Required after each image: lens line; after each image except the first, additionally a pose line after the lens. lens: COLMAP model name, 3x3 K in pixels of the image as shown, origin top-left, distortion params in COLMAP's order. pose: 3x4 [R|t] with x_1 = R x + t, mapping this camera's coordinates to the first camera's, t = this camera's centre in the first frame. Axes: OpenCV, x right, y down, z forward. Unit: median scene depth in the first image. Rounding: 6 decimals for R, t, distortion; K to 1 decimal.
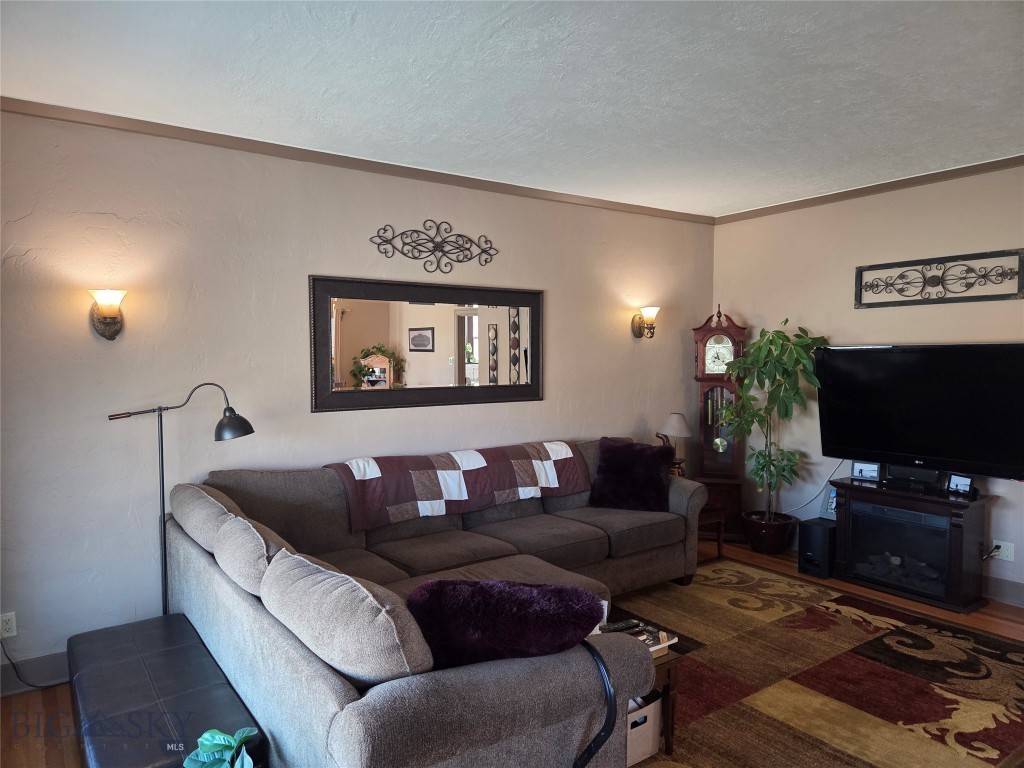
lens RADIAL K [[691.3, 0, 517.4], [0, 691.3, 383.4], [0, 0, 1]] dist [0.099685, -0.076841]
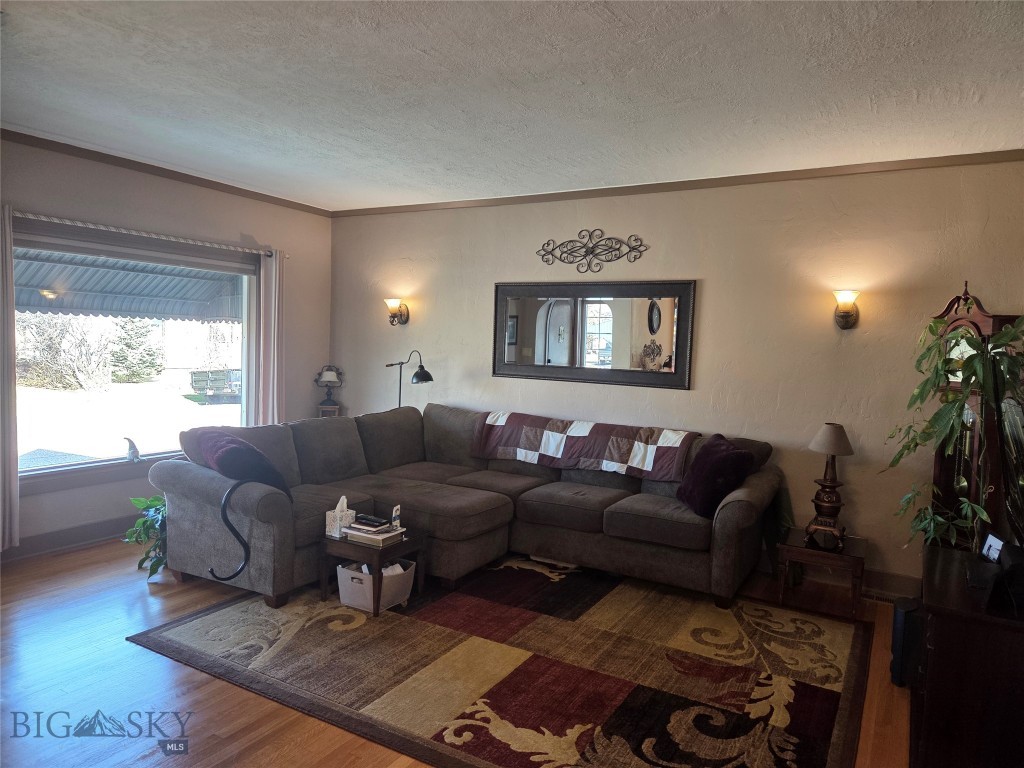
lens RADIAL K [[691.3, 0, 517.4], [0, 691.3, 383.4], [0, 0, 1]] dist [0.099685, -0.076841]
pose [[0.409608, 0.078771, -0.908854, 0.961413], [-0.075102, 0.995795, 0.052459, -0.021851], [0.909165, 0.046769, 0.413801, 0.402959]]
